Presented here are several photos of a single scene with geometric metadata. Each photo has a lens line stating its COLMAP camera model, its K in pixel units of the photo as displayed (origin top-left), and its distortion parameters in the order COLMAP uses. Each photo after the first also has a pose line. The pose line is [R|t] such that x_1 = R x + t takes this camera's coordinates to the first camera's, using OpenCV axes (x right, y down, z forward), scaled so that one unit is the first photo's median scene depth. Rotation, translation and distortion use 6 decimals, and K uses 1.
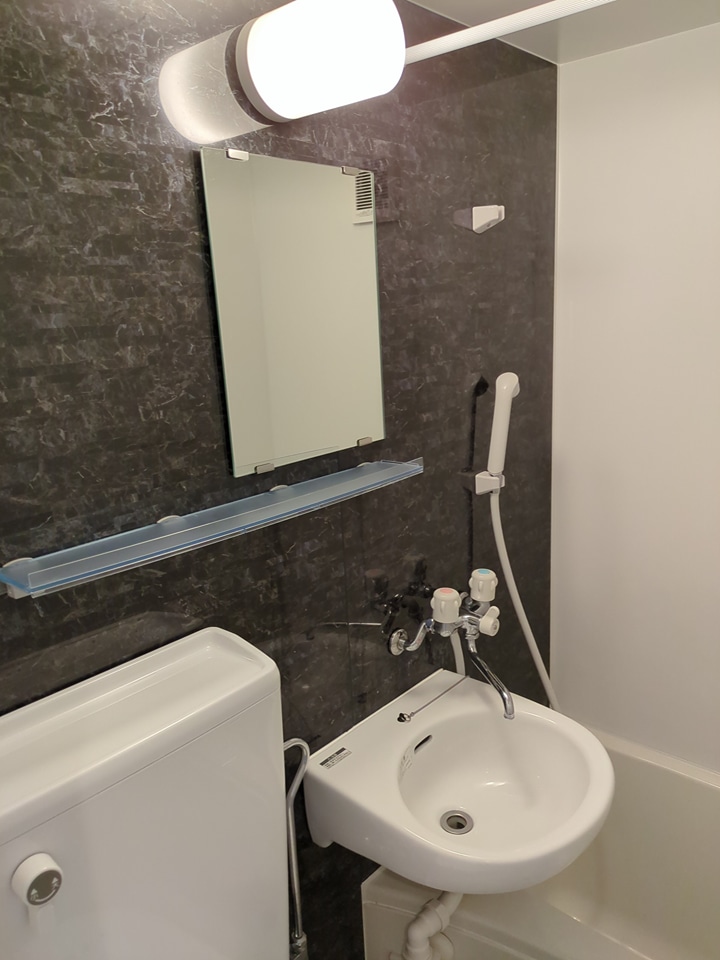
lens RADIAL K [[721.6, 0, 362.4], [0, 721.6, 494.0], [0, 0, 1]] dist [0.054300, -0.074546]
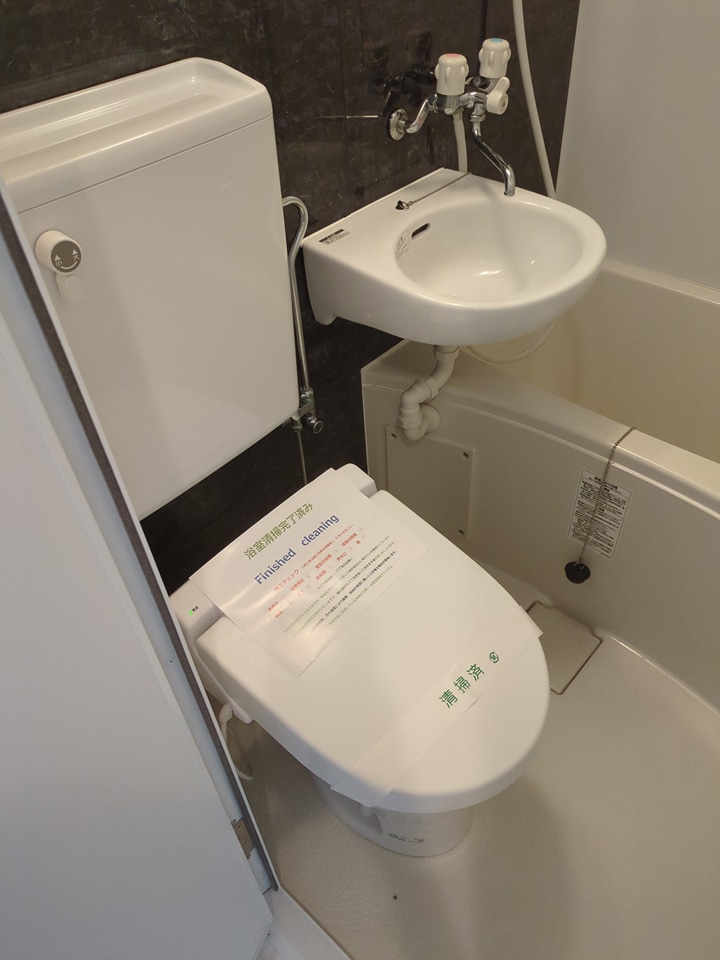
lens RADIAL K [[721.6, 0, 362.4], [0, 721.6, 494.0], [0, 0, 1]] dist [0.054300, -0.074546]
pose [[0.999960, -0.008829, -0.001243, 0.000450], [0.008240, 0.861898, 0.507016, 0.154444], [-0.003405, -0.507006, 0.861936, -0.057637]]
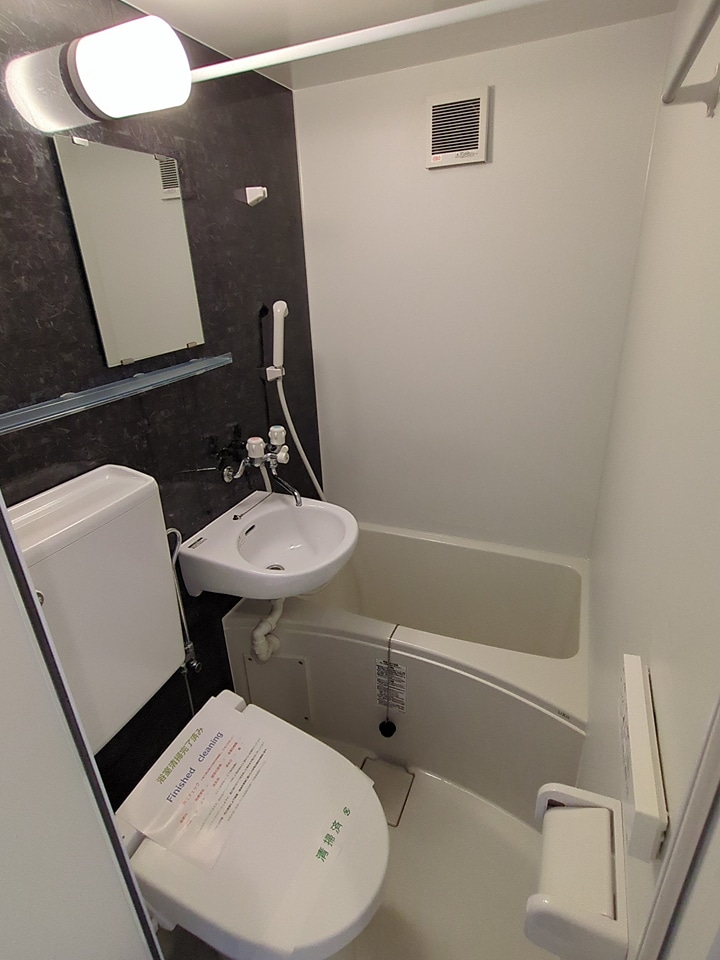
lens RADIAL K [[502.6, 0, 352.1], [0, 502.6, 475.0], [0, 0, 1]] dist [-0.000003, -0.000193]
pose [[0.947754, -0.118119, 0.296329, -0.023308], [0.074700, 0.985271, 0.153823, 0.061221], [-0.310134, -0.123650, 0.942617, -0.156692]]
